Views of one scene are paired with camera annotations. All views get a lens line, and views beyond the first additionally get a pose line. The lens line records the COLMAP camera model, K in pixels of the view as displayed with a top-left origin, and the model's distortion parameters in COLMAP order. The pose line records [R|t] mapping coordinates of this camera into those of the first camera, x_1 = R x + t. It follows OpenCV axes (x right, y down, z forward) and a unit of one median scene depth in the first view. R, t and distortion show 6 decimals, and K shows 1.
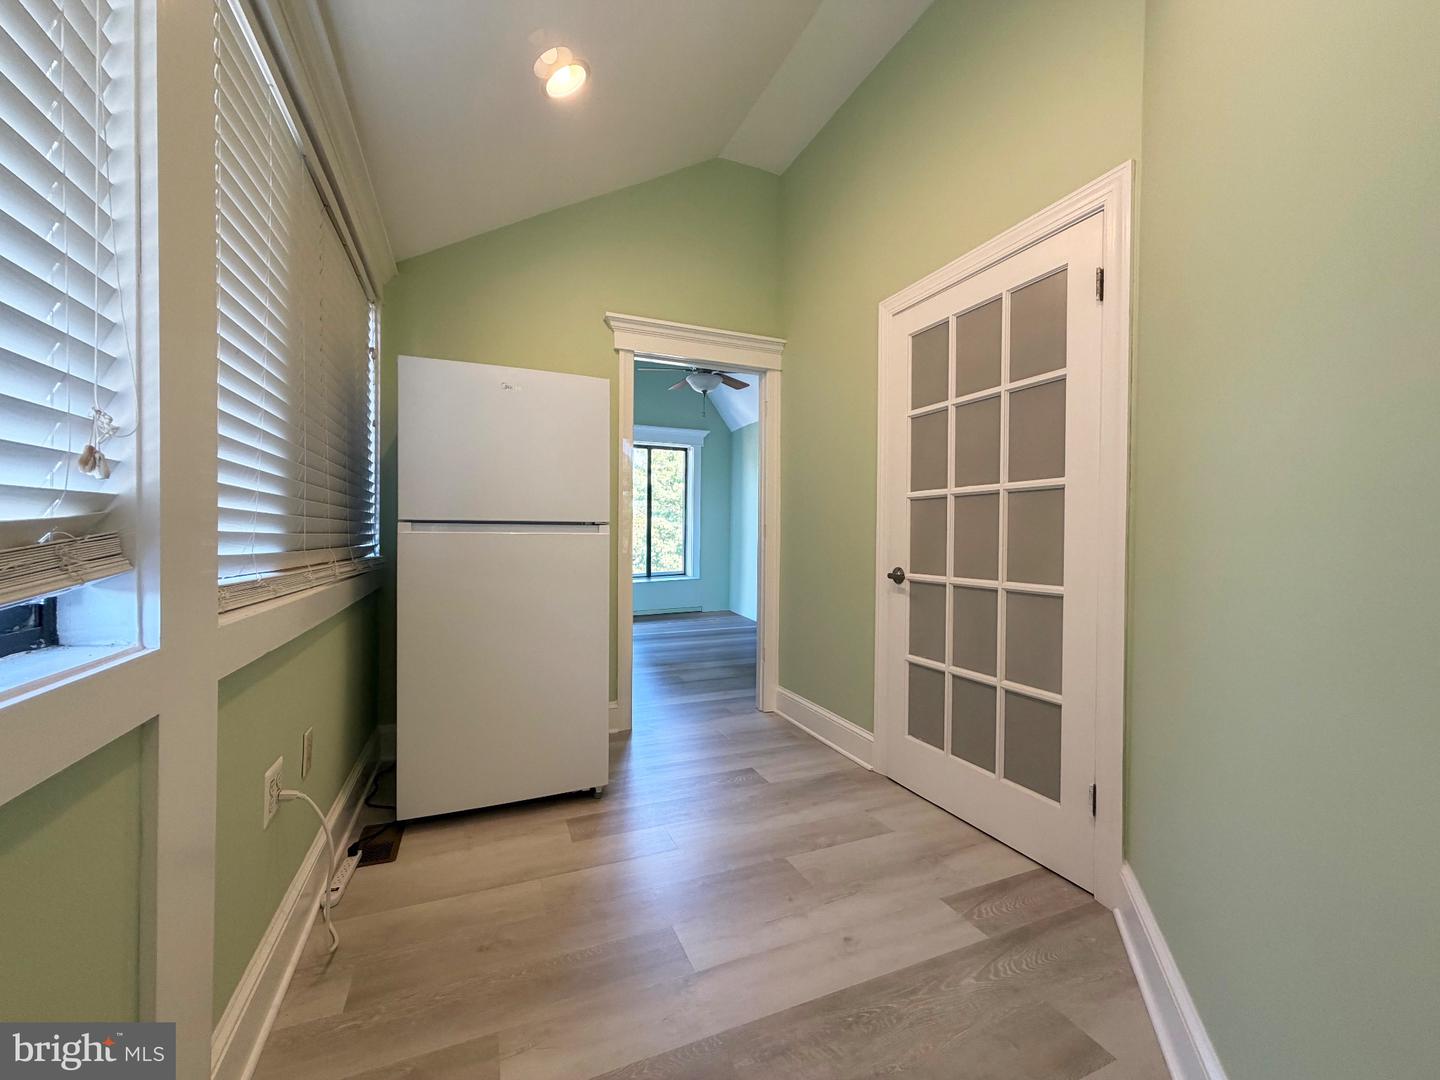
lens RADIAL K [[575.6, 0, 725.7], [0, 575.6, 539.3], [0, 0, 1]] dist [-0.001549, 0.000018]
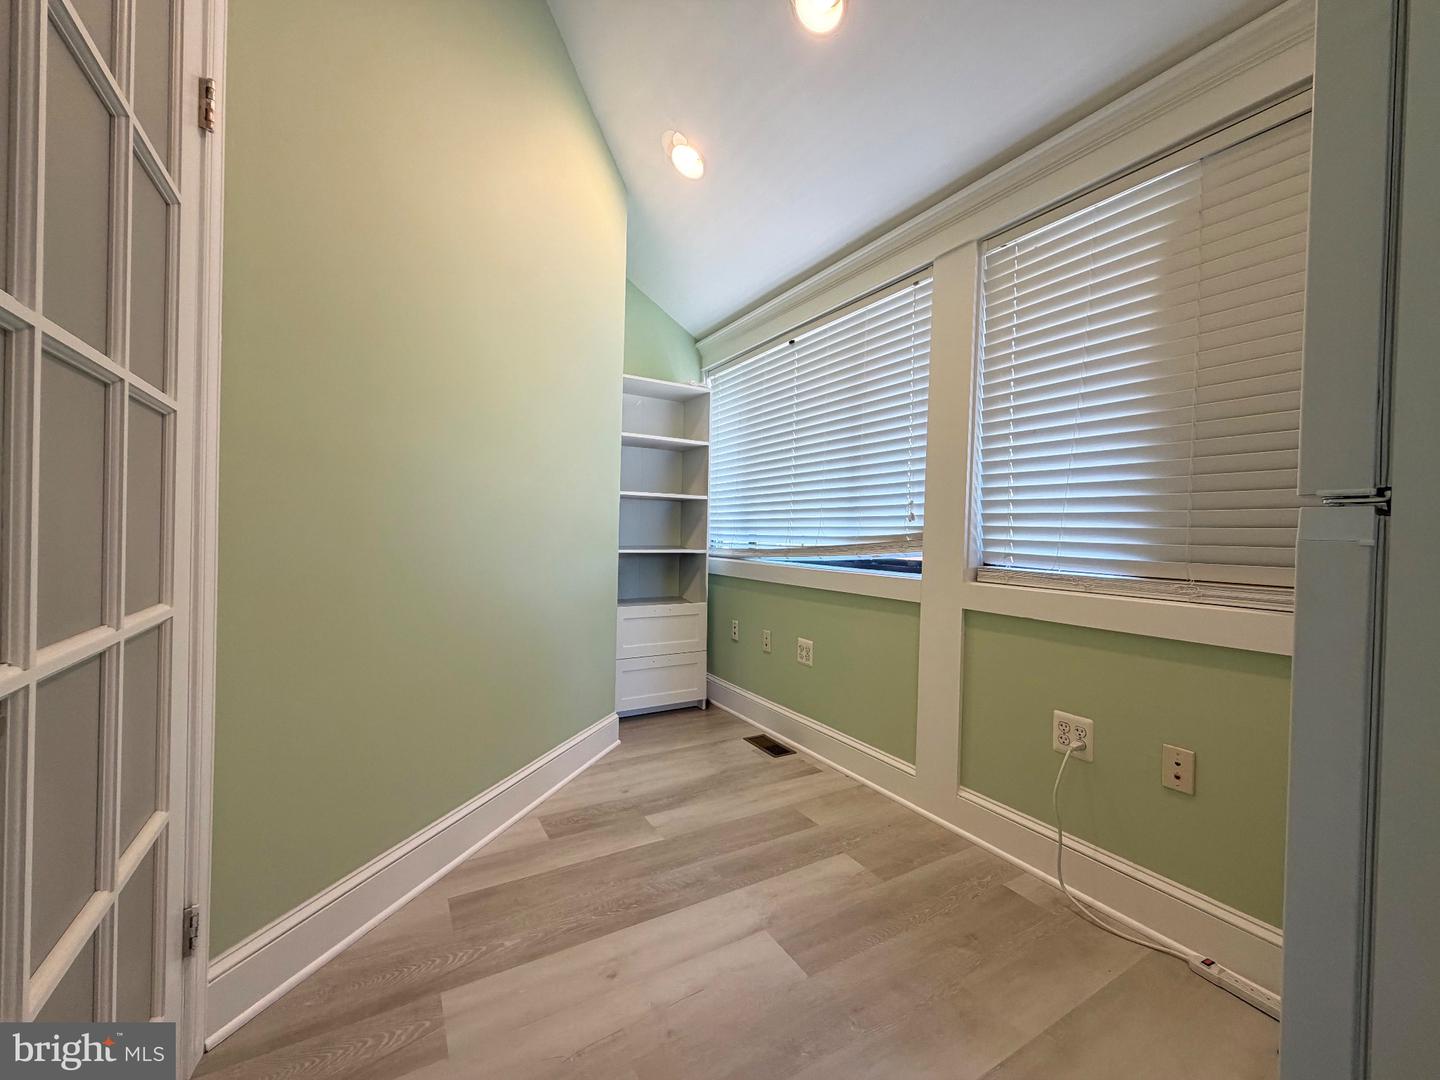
lens RADIAL K [[575.6, 0, 726.5], [0, 575.6, 539.1], [0, 0, 1]] dist [-0.001549, 0.000018]
pose [[-0.990697, -0.036243, -0.131171, 0.198356], [-0.038613, 0.999133, 0.015567, -0.008582], [0.130493, 0.020487, -0.991238, 2.142571]]
